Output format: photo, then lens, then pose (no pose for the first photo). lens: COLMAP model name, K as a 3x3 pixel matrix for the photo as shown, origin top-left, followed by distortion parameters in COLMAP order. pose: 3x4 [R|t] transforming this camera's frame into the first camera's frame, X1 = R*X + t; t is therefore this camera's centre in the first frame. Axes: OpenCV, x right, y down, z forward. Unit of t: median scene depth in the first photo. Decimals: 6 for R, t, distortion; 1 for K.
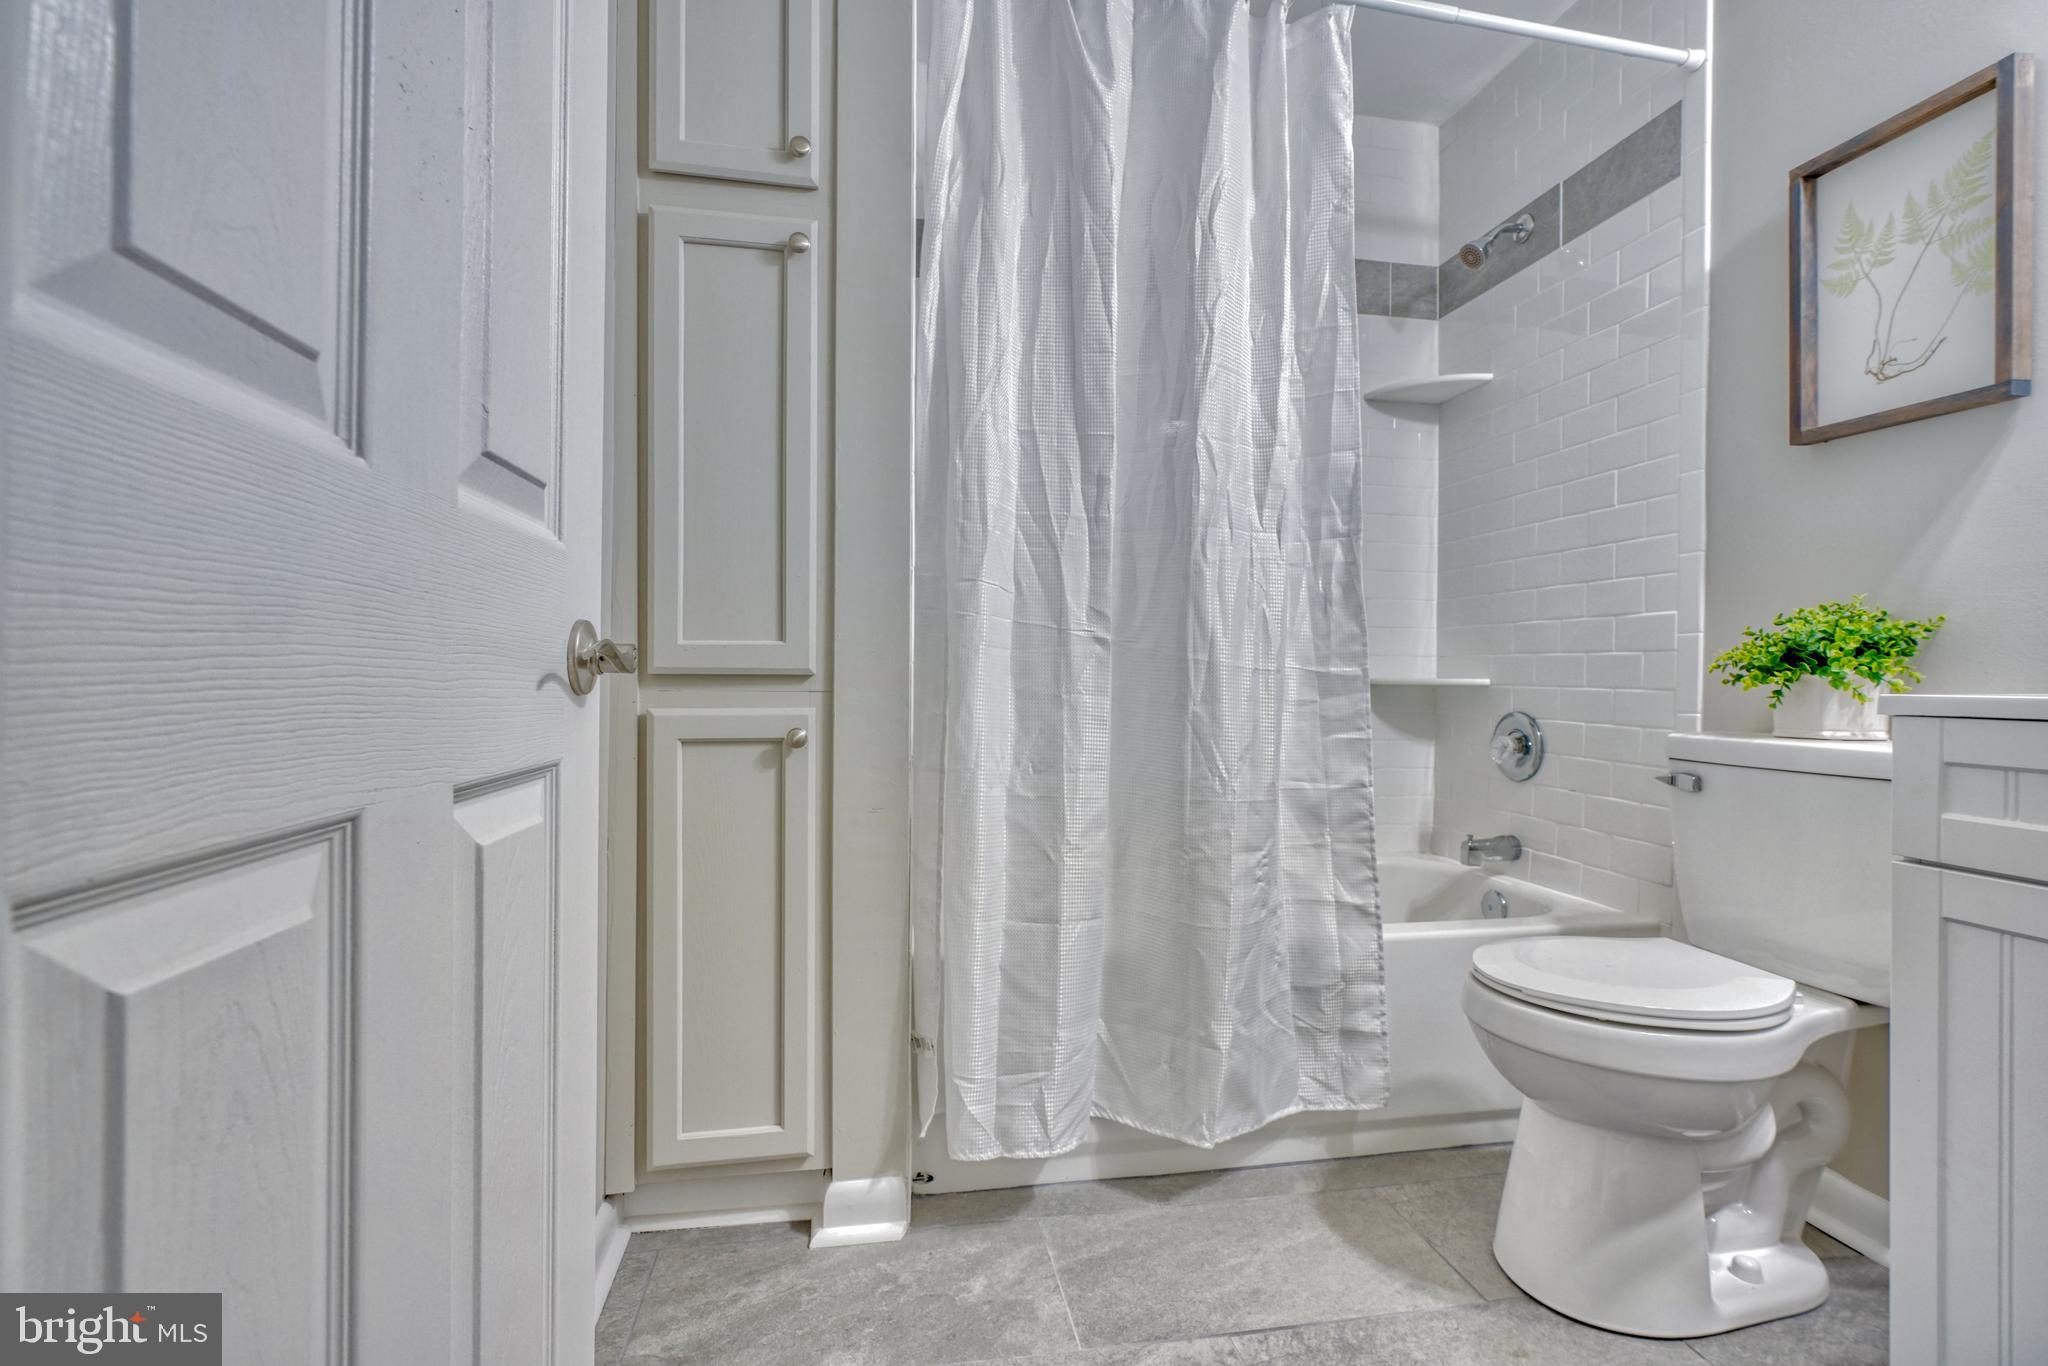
lens RADIAL K [[973.7, 0, 1024.0], [0, 973.7, 683.0], [0, 0, 1]] dist [-0.005010, 0.000168]
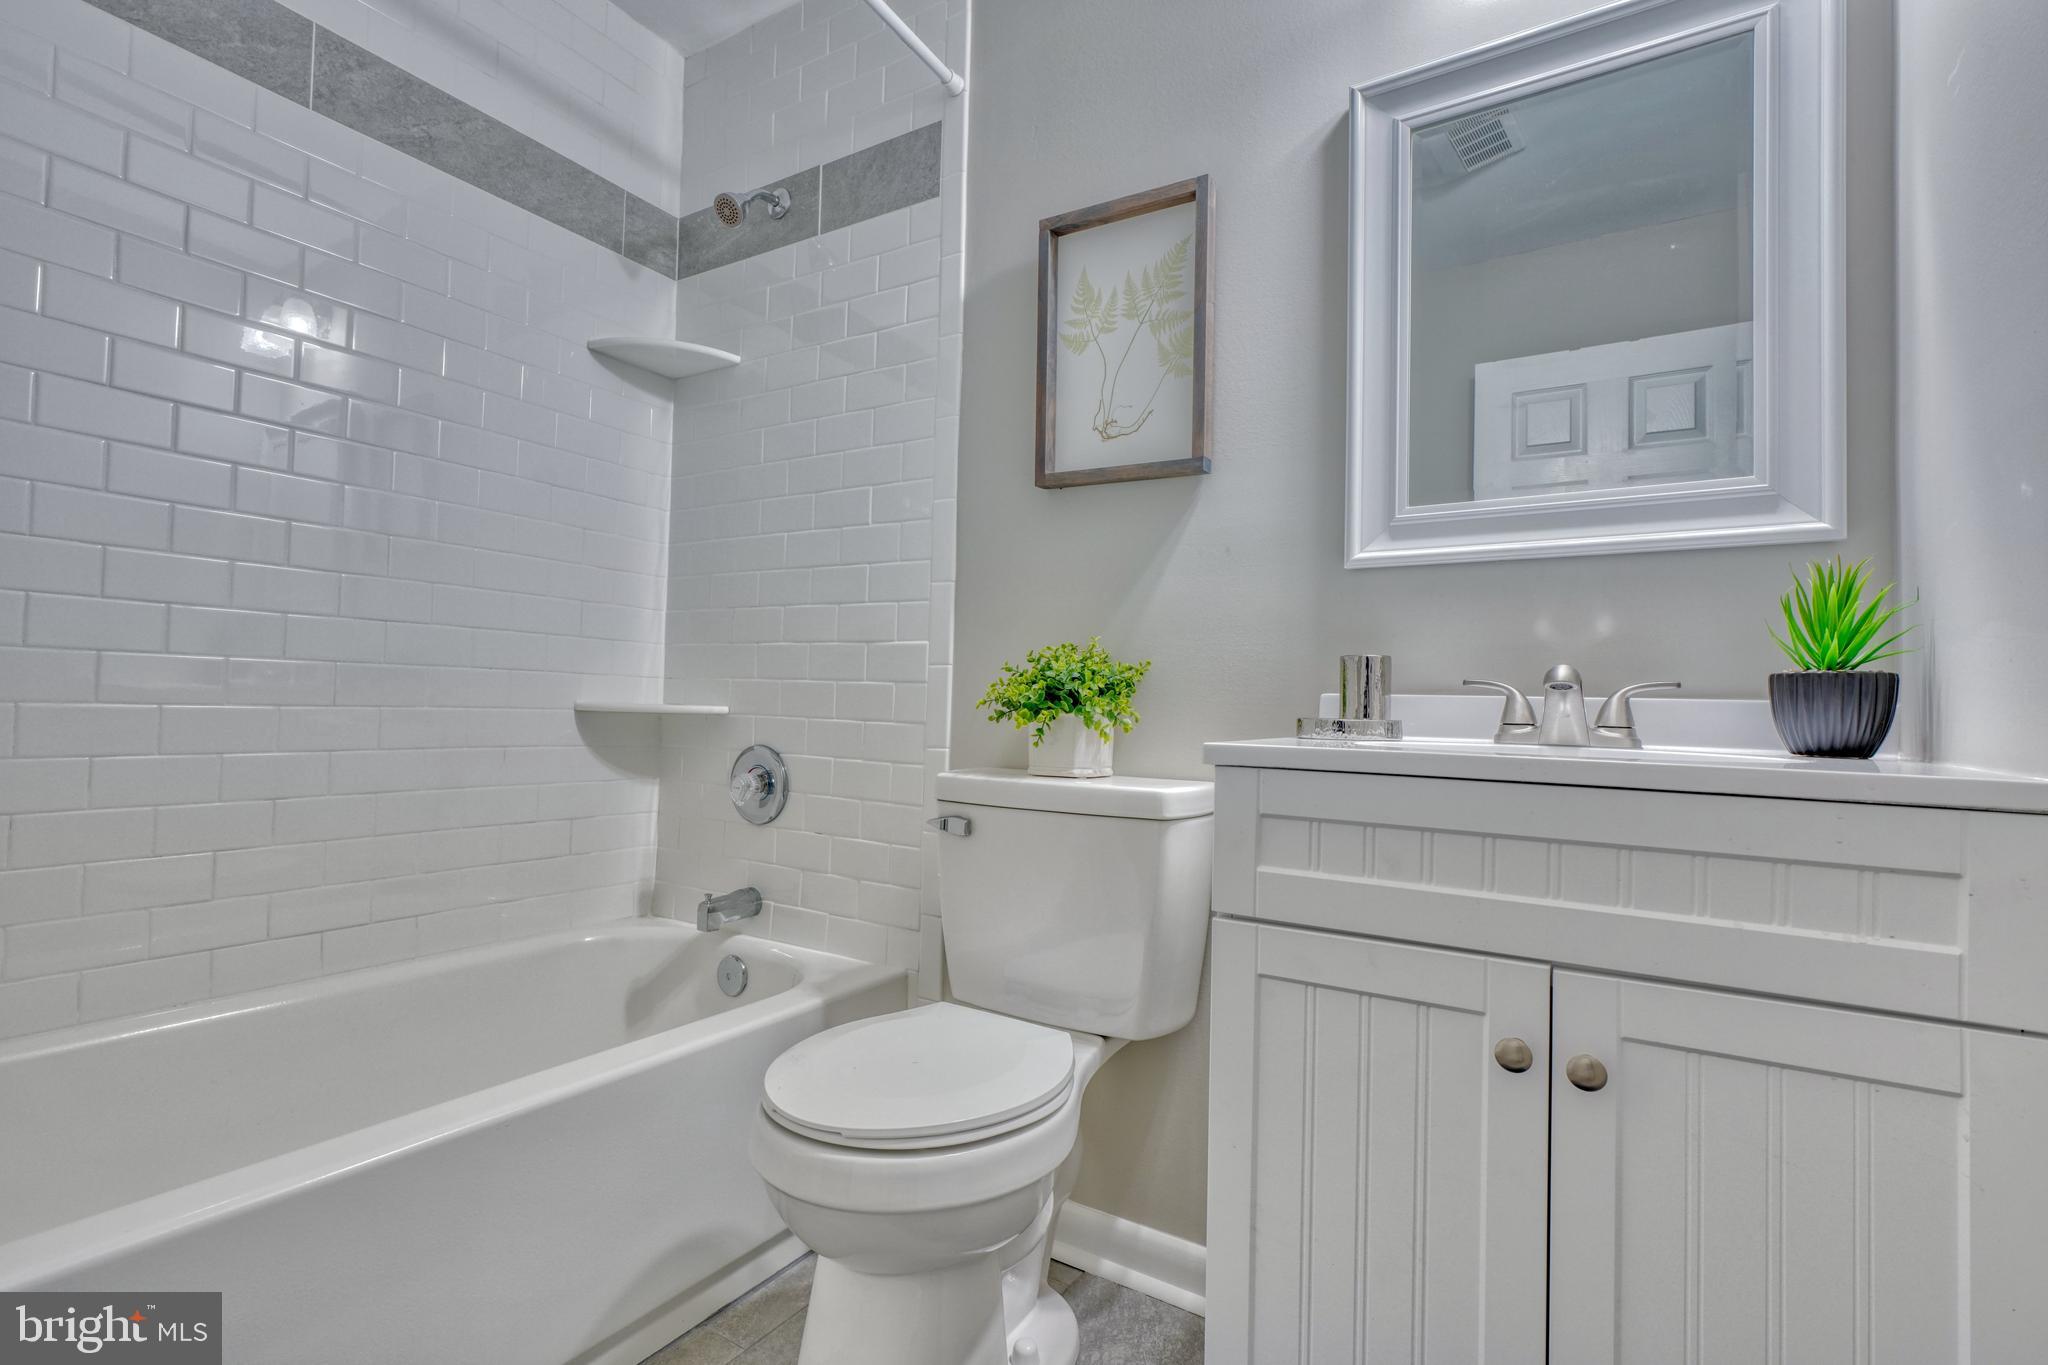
lens RADIAL K [[973.7, 0, 1024.0], [0, 973.7, 682.5], [0, 0, 1]] dist [-0.005010, 0.000168]
pose [[0.686579, 0.027333, 0.726541, 0.038410], [-0.016527, 0.999622, -0.021989, -0.014009], [-0.726867, 0.003089, 0.686771, 0.274257]]
